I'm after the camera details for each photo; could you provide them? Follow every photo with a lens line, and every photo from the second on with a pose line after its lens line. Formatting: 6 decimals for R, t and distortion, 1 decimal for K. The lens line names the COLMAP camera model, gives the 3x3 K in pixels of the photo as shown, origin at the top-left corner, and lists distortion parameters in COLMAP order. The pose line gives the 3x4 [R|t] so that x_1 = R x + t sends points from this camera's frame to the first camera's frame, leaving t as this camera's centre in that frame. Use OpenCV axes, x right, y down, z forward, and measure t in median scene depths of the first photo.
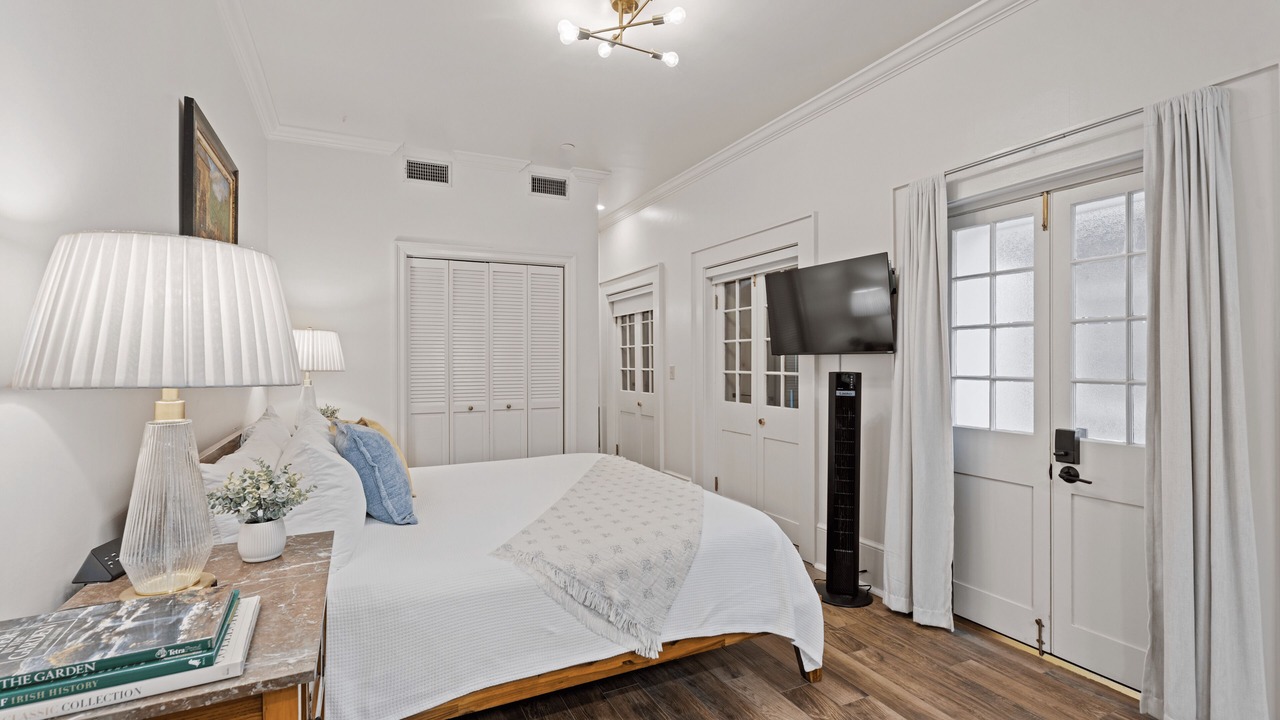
lens RADIAL K [[580.1, 0, 644.1], [0, 580.1, 352.5], [0, 0, 1]] dist [0.003090, -0.000513]
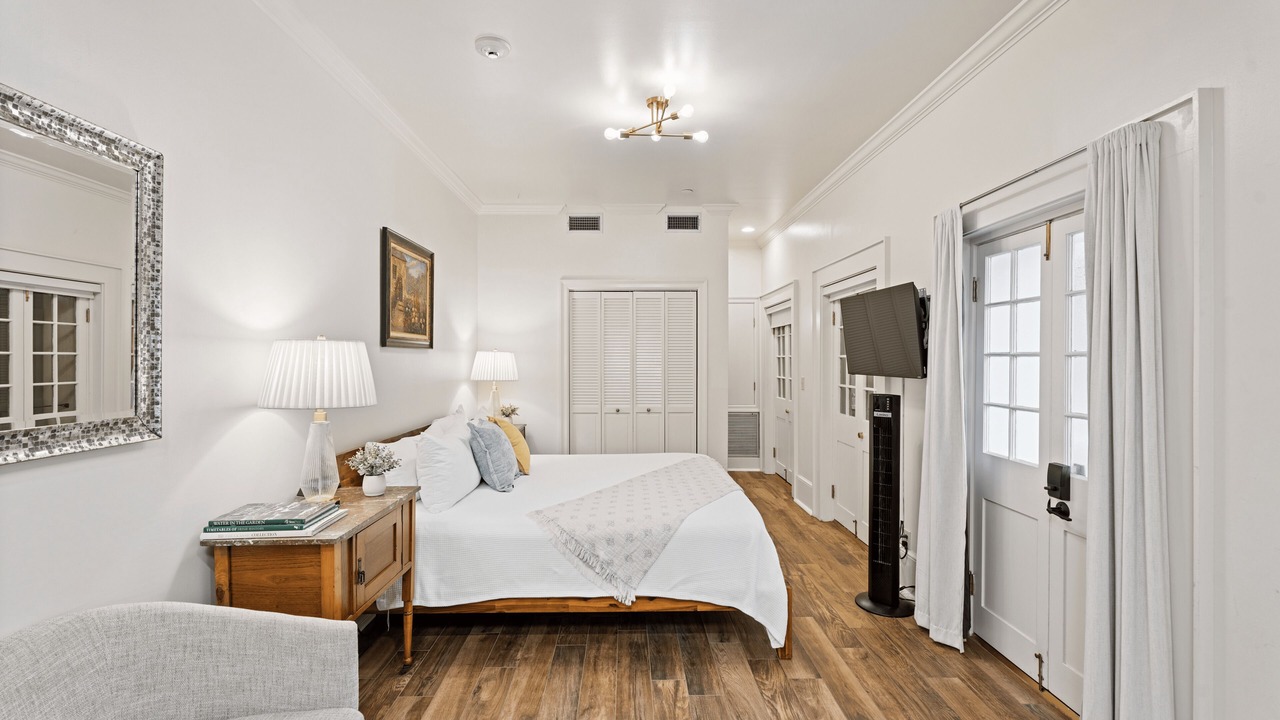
lens RADIAL K [[580.1, 0, 644.1], [0, 580.1, 352.5], [0, 0, 1]] dist [0.003090, -0.000513]
pose [[0.907893, 0.000544, -0.419201, 0.474650], [0.002068, 0.999981, 0.005778, -0.060297], [0.419196, -0.006113, 0.907875, -0.173770]]
